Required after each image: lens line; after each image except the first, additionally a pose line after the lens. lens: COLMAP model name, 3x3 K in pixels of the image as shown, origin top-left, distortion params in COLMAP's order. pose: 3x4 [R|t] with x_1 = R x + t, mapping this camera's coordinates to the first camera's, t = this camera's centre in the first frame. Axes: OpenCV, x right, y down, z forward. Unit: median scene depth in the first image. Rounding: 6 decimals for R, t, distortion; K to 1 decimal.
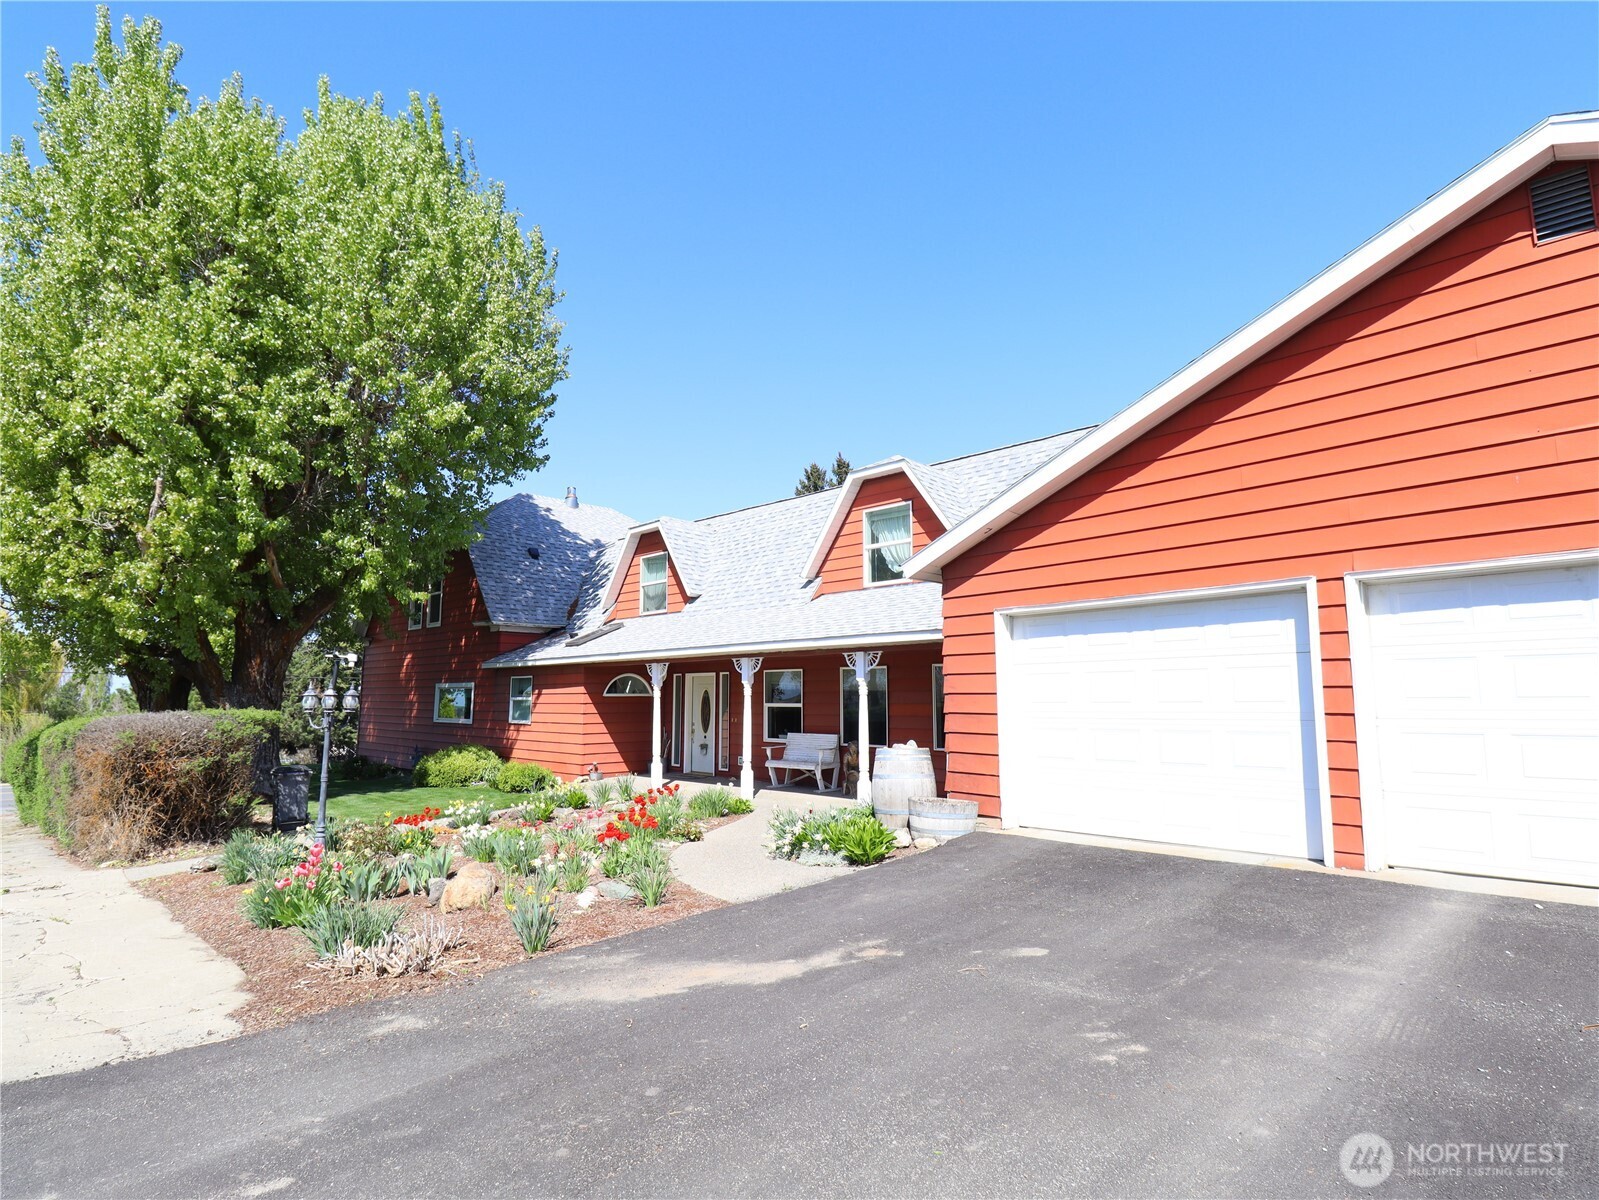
lens RADIAL K [[816.5, 0, 802.3], [0, 816.5, 608.4], [0, 0, 1]] dist [-0.031691, -0.000106]
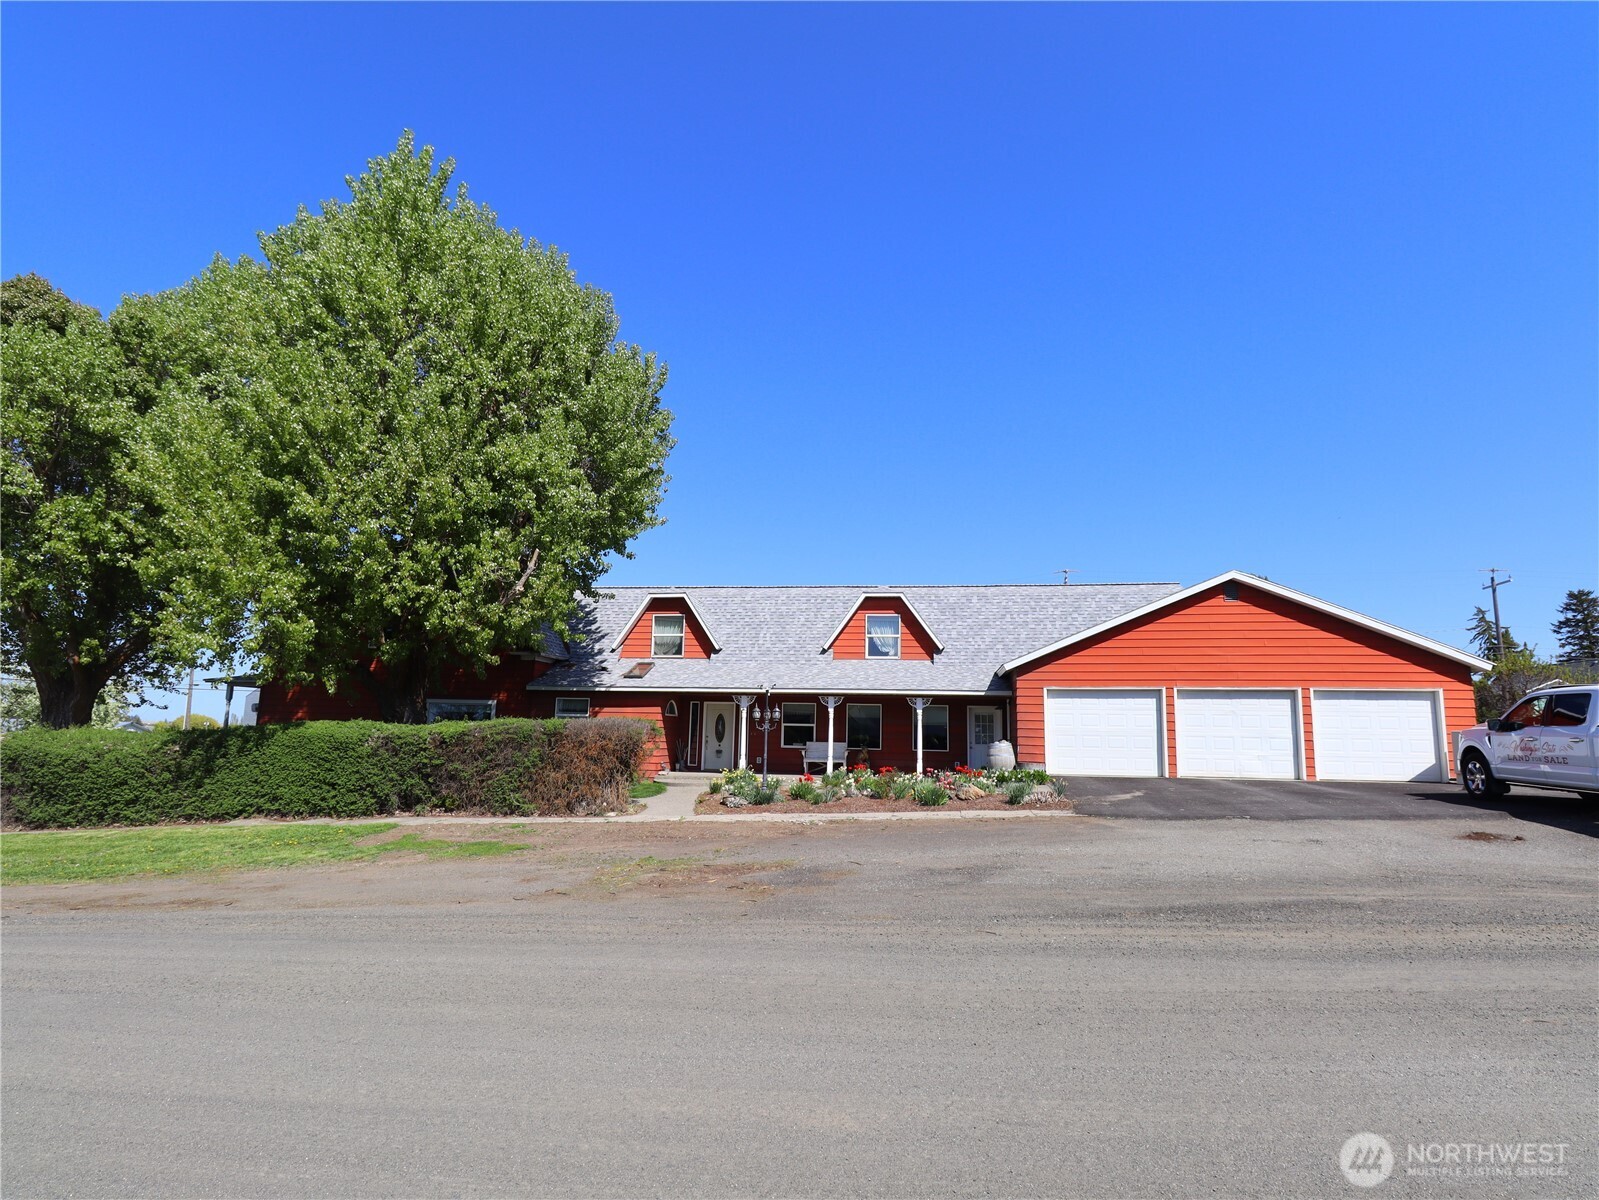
lens RADIAL K [[816.5, 0, 798.8], [0, 816.5, 604.5], [0, 0, 1]] dist [-0.031691, -0.000106]
pose [[0.846318, 0.109448, 0.521313, -0.970213], [-0.085656, 0.993890, -0.069608, -0.006914], [-0.525746, 0.014257, 0.850522, -0.411993]]
